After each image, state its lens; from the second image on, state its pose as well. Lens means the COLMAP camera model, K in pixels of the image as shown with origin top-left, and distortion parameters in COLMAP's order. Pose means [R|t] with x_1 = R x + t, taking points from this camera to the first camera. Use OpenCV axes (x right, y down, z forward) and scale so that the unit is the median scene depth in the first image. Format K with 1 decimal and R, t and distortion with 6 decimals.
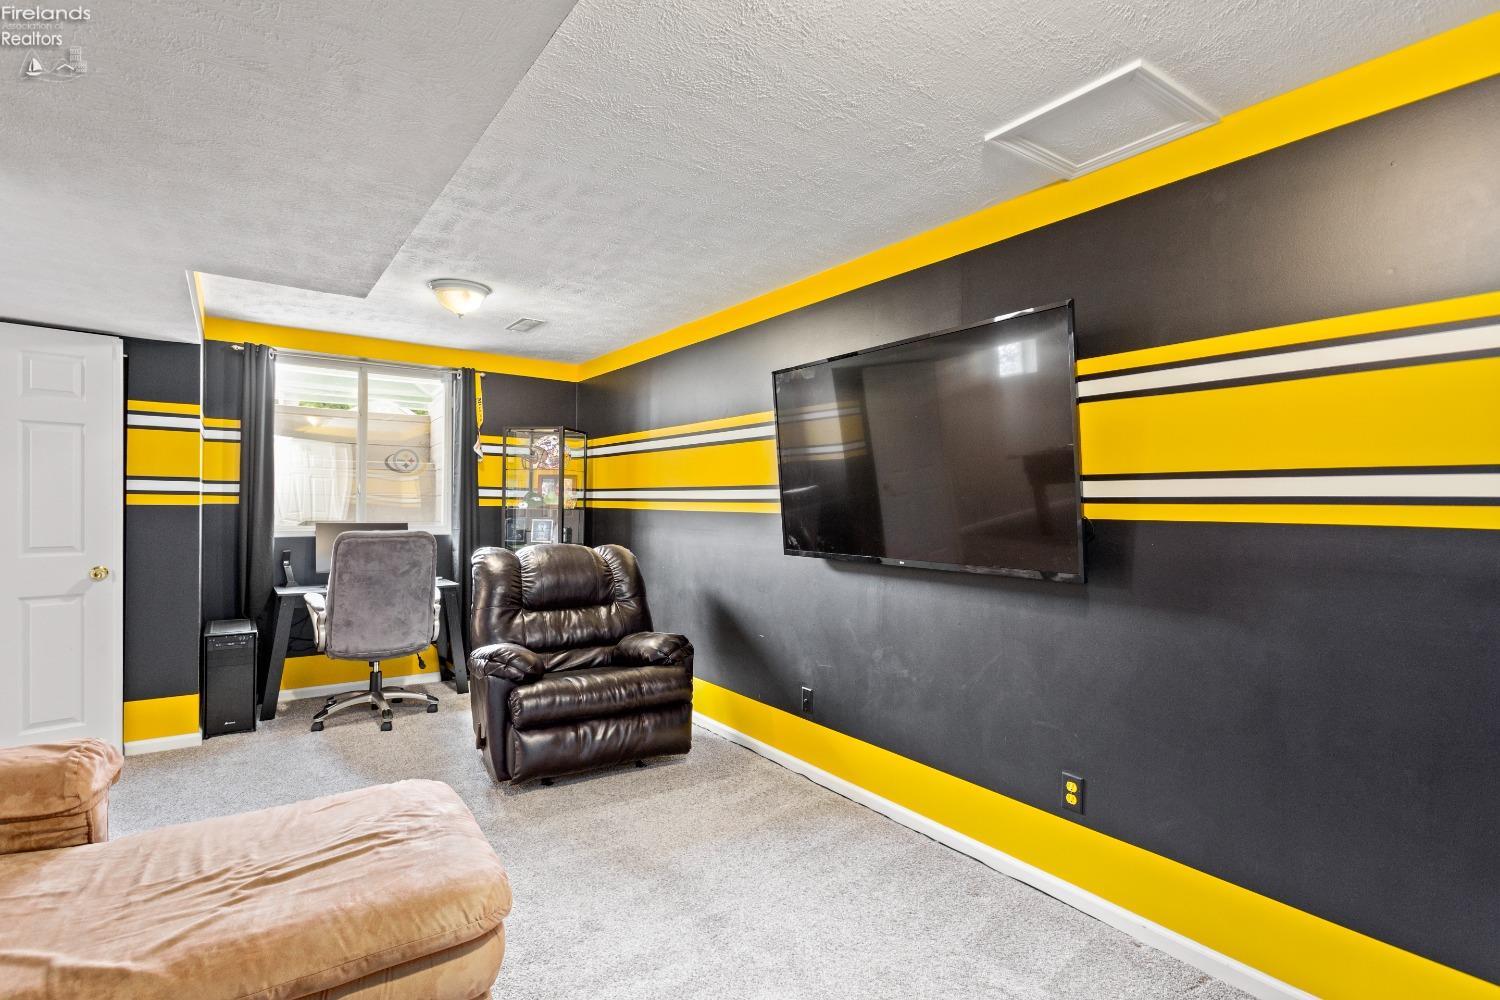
lens RADIAL K [[735.4, 0, 750.0], [0, 735.4, 500.0], [0, 0, 1]] dist [0.000064, 0.000030]
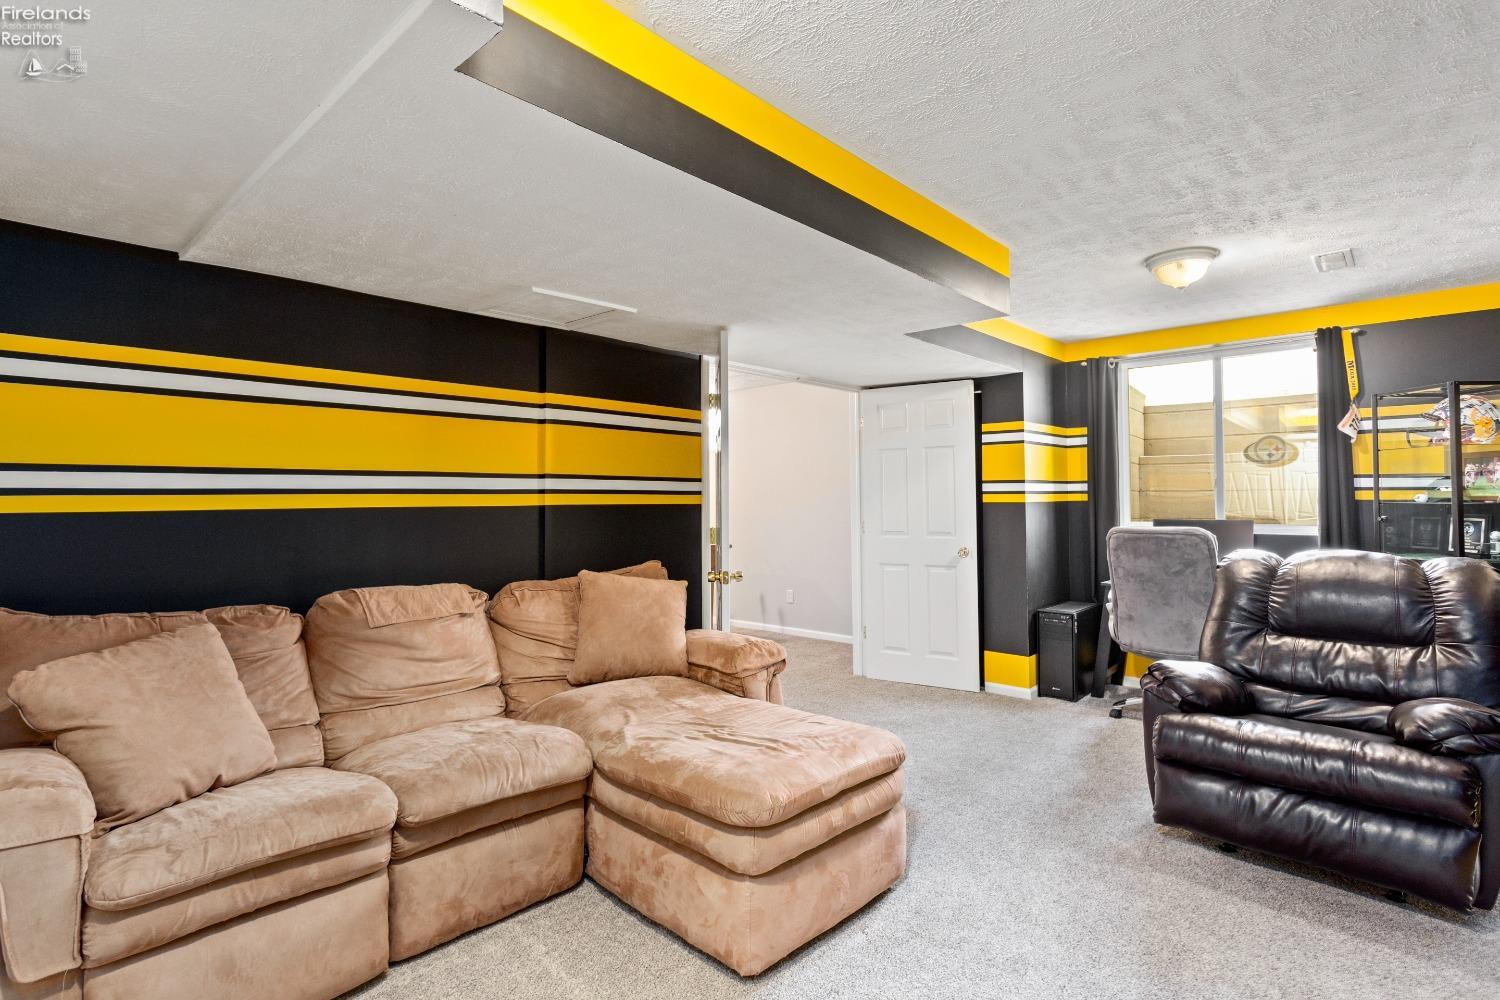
lens RADIAL K [[737.2, 0, 740.8], [0, 737.2, 478.1], [0, 0, 1]] dist [-0.000098, -0.000095]
pose [[0.193171, -0.042099, -0.980262, 0.359232], [0.014473, 0.999093, -0.040056, 0.009245], [0.981058, -0.006449, 0.193605, 0.287198]]
